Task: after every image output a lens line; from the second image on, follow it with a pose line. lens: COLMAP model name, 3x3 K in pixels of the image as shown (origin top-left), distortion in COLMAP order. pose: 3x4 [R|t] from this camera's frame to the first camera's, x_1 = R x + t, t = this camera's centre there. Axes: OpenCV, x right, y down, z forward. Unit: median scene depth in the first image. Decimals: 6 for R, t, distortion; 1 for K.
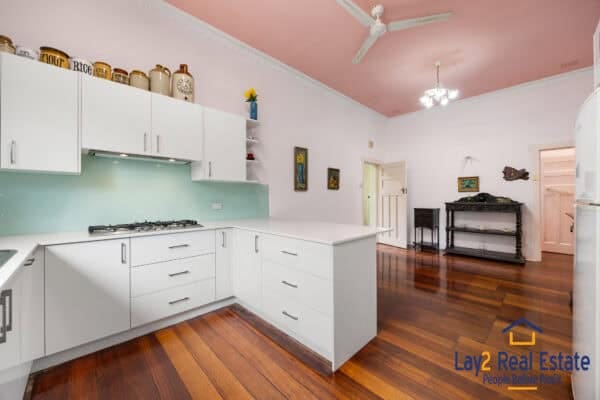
lens RADIAL K [[231.4, 0, 301.7], [0, 231.4, 198.7], [0, 0, 1]] dist [-0.000468, -0.000142]
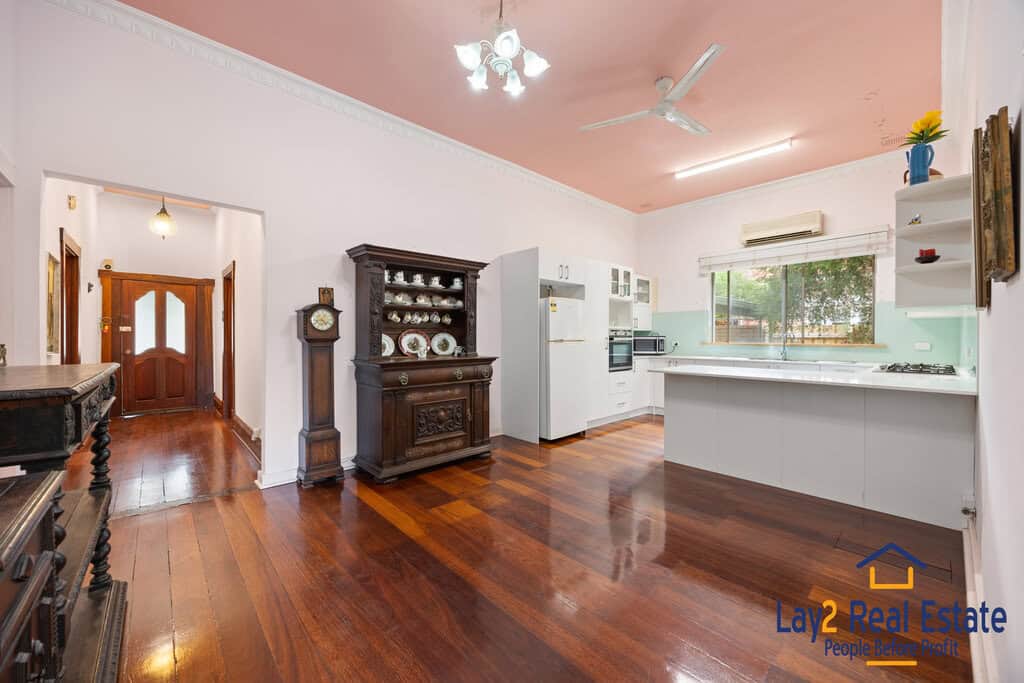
lens RADIAL K [[395.0, 0, 515.6], [0, 395.0, 338.7], [0, 0, 1]] dist [-0.000468, -0.000142]
pose [[-0.999656, 0.004362, 0.025847, 0.495919], [0.004500, 0.999976, 0.005257, -0.007675], [-0.025823, 0.005371, -0.999652, 1.456620]]
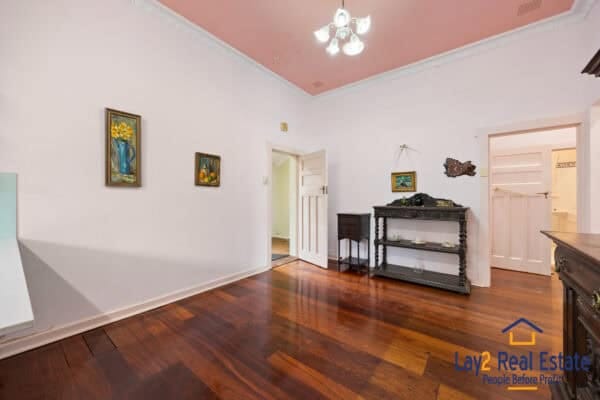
lens RADIAL K [[231.4, 0, 302.2], [0, 231.4, 199.0], [0, 0, 1]] dist [-0.000468, -0.000142]
pose [[0.990626, 0.003768, 0.136549, 0.363215], [-0.003494, 0.999991, -0.002244, -0.004781], [-0.136556, 0.001746, 0.990631, 0.374392]]
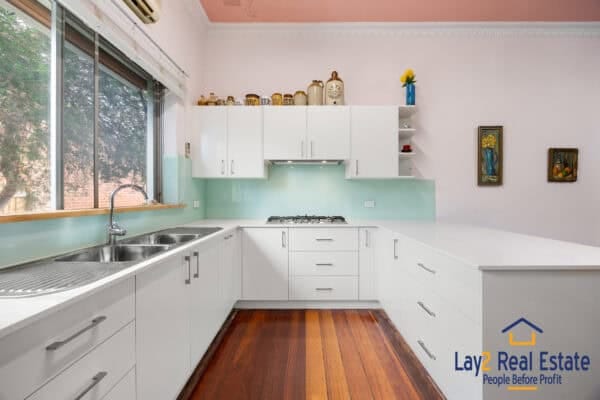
lens RADIAL K [[231.4, 0, 305.3], [0, 231.4, 196.9], [0, 0, 1]] dist [-0.000468, -0.000142]
pose [[0.713247, 0.006670, -0.700881, 0.094087], [-0.003246, 0.999975, 0.006213, -0.002168], [0.700905, -0.002156, 0.713252, 0.082536]]
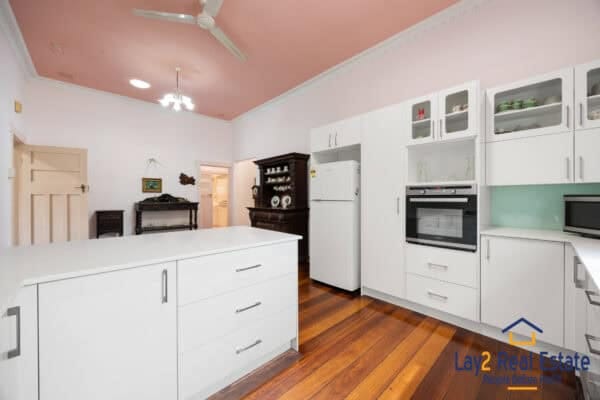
lens RADIAL K [[231.4, 0, 301.9], [0, 231.4, 197.7], [0, 0, 1]] dist [-0.000468, -0.000142]
pose [[0.017635, 0.004548, 0.999834, -0.393336], [0.000831, 0.999989, -0.004563, -0.000568], [-0.999844, 0.000911, 0.017631, 0.375840]]
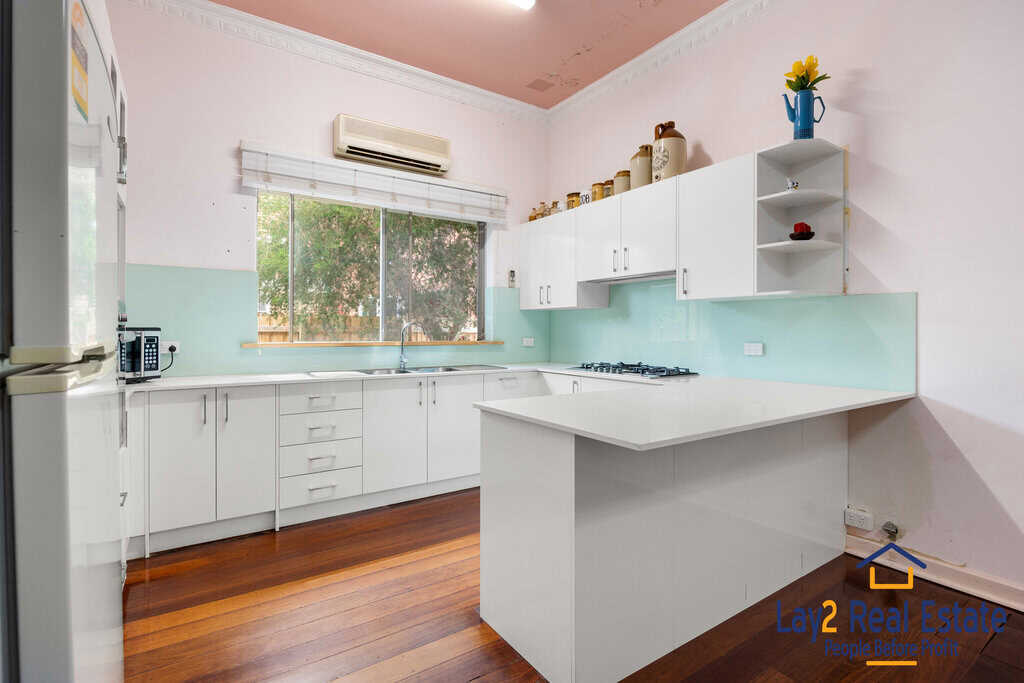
lens RADIAL K [[488.0, 0, 517.5], [0, 488.0, 334.2], [0, 0, 1]] dist [-0.011826, -0.000042]
pose [[-0.173141, 0.010143, -0.984845, 0.546025], [-0.002223, 0.999940, 0.010689, -0.006404], [0.984895, 0.004040, -0.173108, 0.514130]]
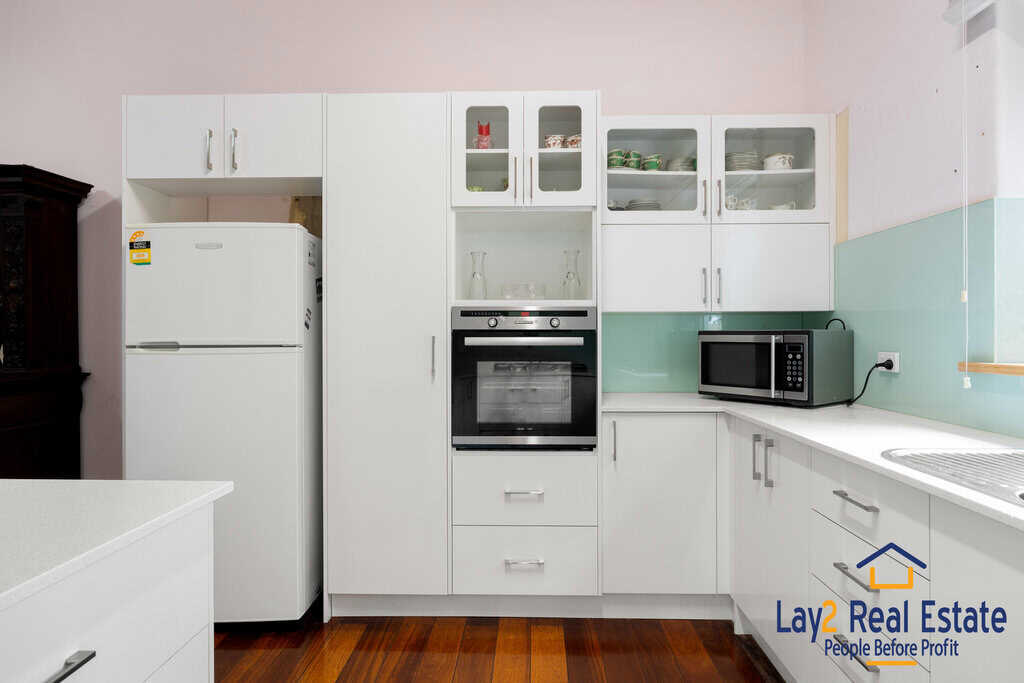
lens RADIAL K [[582.4, 0, 513.8], [0, 582.4, 333.6], [0, 0, 1]] dist [0.000684, -0.000518]
pose [[-0.698125, 0.008447, 0.715926, -0.260304], [0.005376, 0.999964, -0.006555, -0.001543], [-0.715956, -0.000728, -0.698145, 0.488851]]
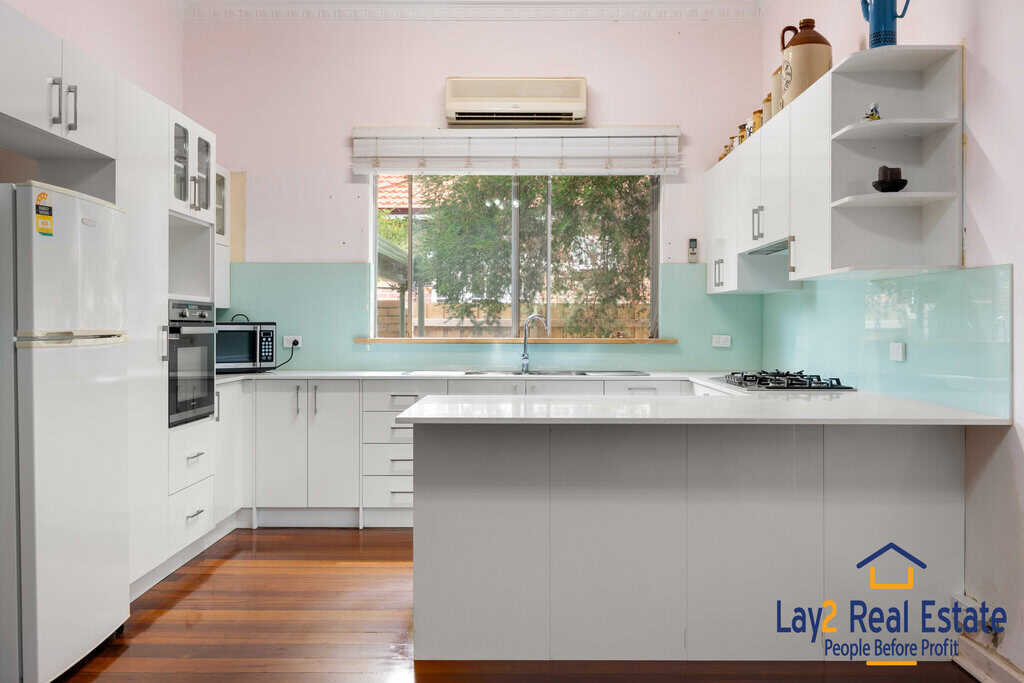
lens RADIAL K [[880.8, 0, 519.3], [0, 880.8, 331.6], [0, 0, 1]] dist [-0.022055, 0.016300]
pose [[-0.701082, 0.008141, -0.713034, 0.651074], [0.001297, 0.999948, 0.010141, -0.006176], [0.713079, 0.006184, -0.701056, 1.107047]]
